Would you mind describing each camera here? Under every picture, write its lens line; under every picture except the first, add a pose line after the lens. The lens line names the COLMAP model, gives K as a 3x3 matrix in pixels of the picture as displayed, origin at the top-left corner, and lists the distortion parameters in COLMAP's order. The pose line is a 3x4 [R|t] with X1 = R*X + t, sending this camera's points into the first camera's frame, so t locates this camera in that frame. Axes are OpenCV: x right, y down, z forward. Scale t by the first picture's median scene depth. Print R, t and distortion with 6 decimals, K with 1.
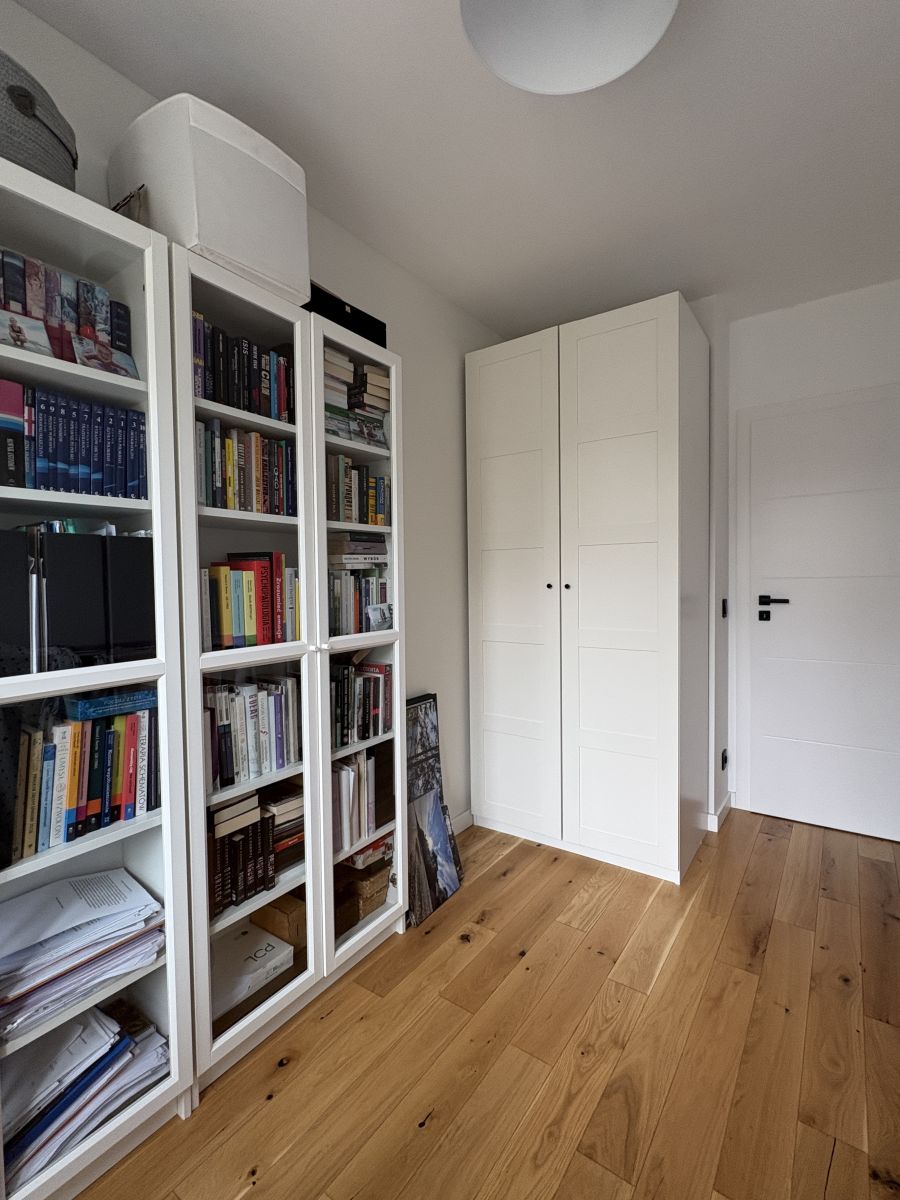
lens RADIAL K [[557.5, 0, 449.3], [0, 557.5, 599.8], [0, 0, 1]] dist [0.000713, 0.001321]
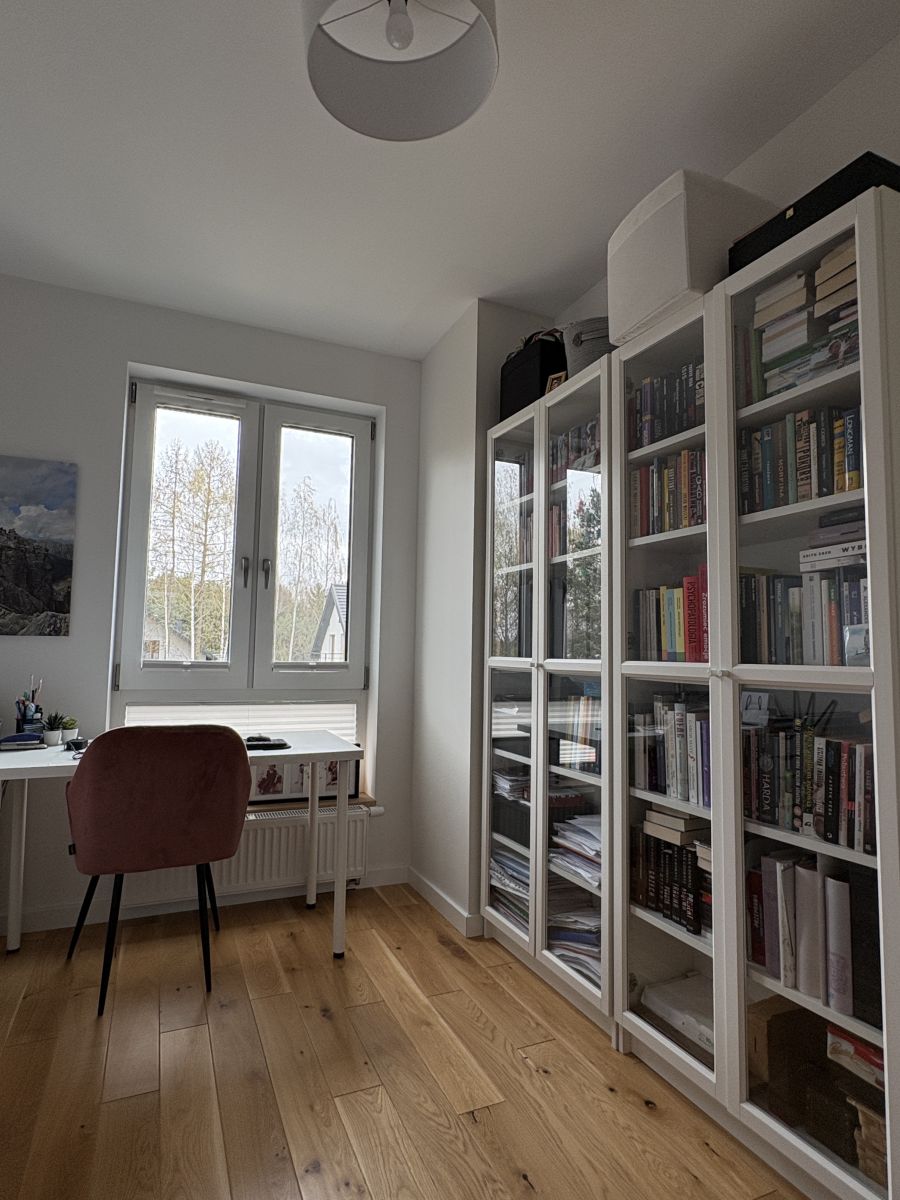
lens RADIAL K [[663.0, 0, 450.2], [0, 663.0, 597.3], [0, 0, 1]] dist [0.005839, 0.000709]
pose [[-0.509850, -0.065821, -0.857742, 0.821833], [-0.039613, 0.997807, -0.053023, 0.041624], [0.859351, 0.006944, -0.511339, 1.171282]]
